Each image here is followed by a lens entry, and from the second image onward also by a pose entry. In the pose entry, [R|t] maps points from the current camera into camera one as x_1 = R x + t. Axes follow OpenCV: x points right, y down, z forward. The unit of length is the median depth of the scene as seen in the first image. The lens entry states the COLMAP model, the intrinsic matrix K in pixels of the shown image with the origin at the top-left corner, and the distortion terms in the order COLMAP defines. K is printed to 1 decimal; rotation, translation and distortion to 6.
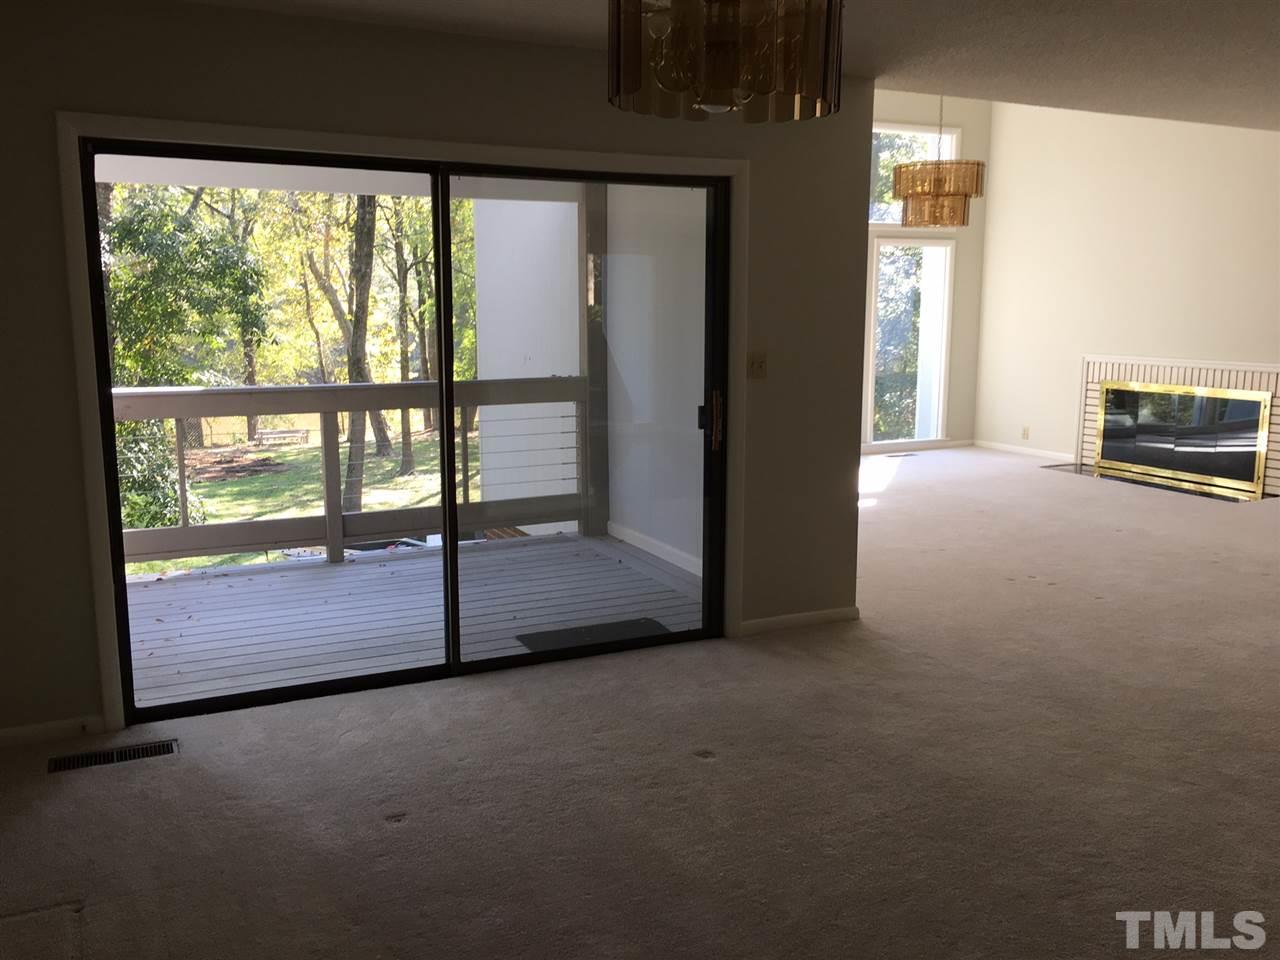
lens RADIAL K [[1062.3, 0, 640.0], [0, 1062.3, 480.0], [0, 0, 1]] dist [-0.001039, -0.001654]
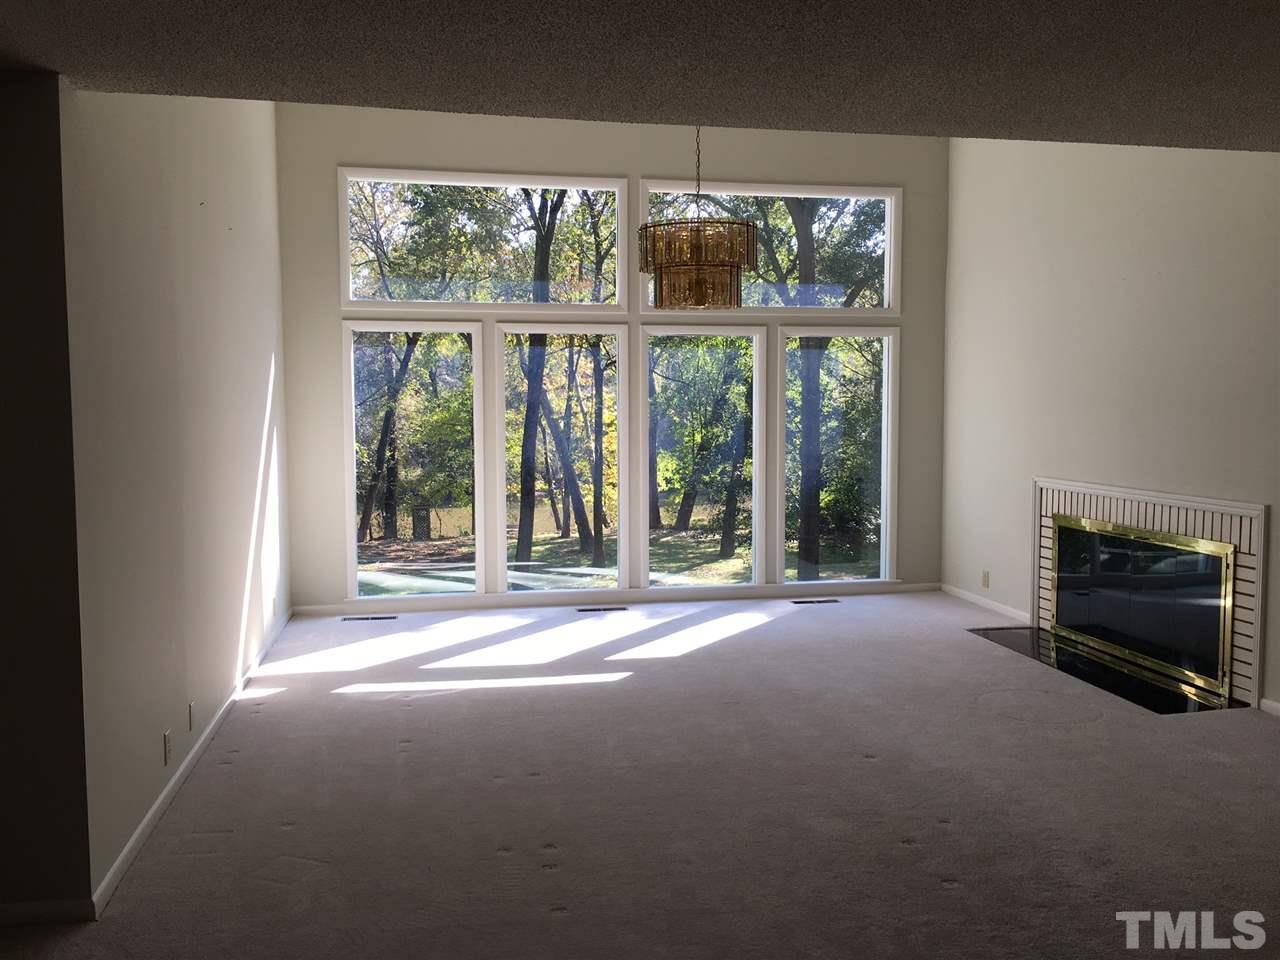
lens RADIAL K [[1062.3, 0, 640.0], [0, 1062.3, 480.0], [0, 0, 1]] dist [-0.001039, -0.001654]
pose [[0.971514, 0.021510, -0.236002, 0.337723], [-0.043382, 0.995186, -0.087878, -0.042019], [0.232976, 0.095613, 0.967771, 0.237629]]
